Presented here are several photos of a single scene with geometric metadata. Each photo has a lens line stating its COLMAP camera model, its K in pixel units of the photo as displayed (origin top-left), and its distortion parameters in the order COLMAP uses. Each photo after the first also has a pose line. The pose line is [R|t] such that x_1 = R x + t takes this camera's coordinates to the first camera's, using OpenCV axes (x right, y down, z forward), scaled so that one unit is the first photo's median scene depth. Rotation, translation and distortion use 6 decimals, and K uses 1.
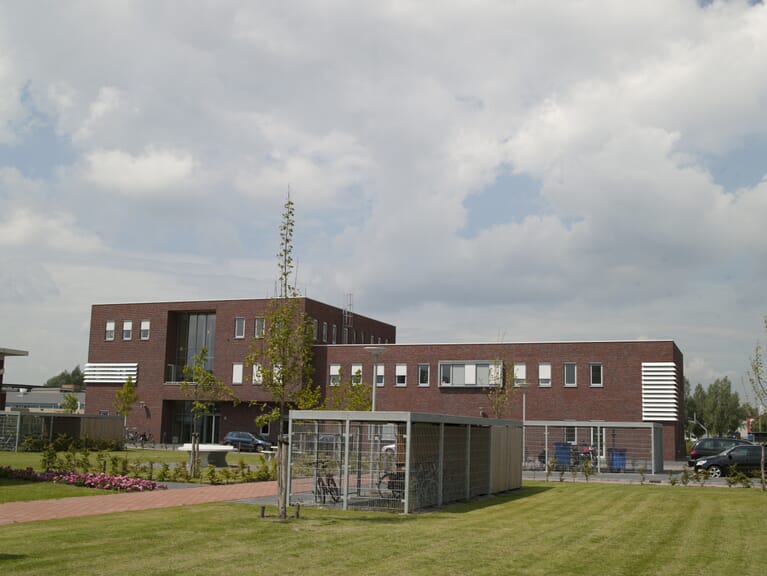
lens RADIAL K [[902.1, 0, 383.5], [0, 902.1, 288.0], [0, 0, 1]] dist [-0.092794, 0.026717]
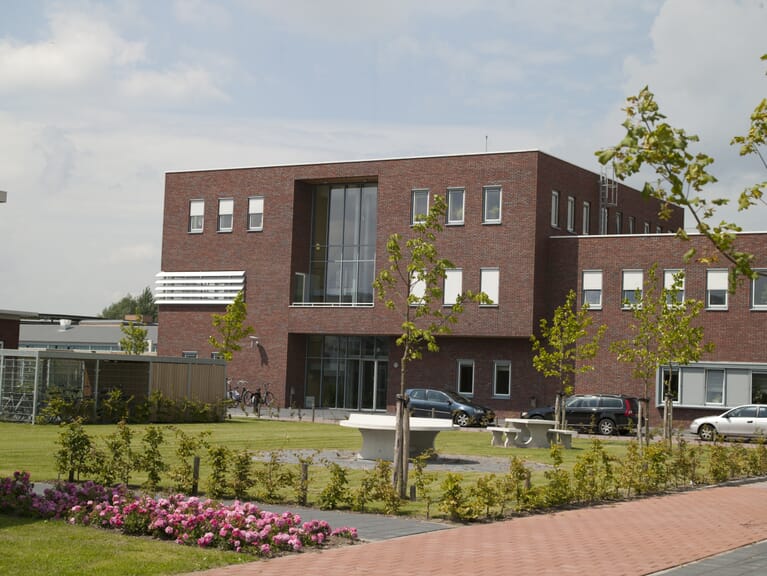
lens RADIAL K [[1352.4, 0, 383.5], [0, 1352.4, 288.0], [0, 0, 1]] dist [0.039283, 0.046116]
pose [[0.987601, 0.002292, -0.156971, -0.049339], [0.010963, 0.996445, 0.083526, 0.023830], [0.156604, -0.084211, 0.984065, 0.153561]]
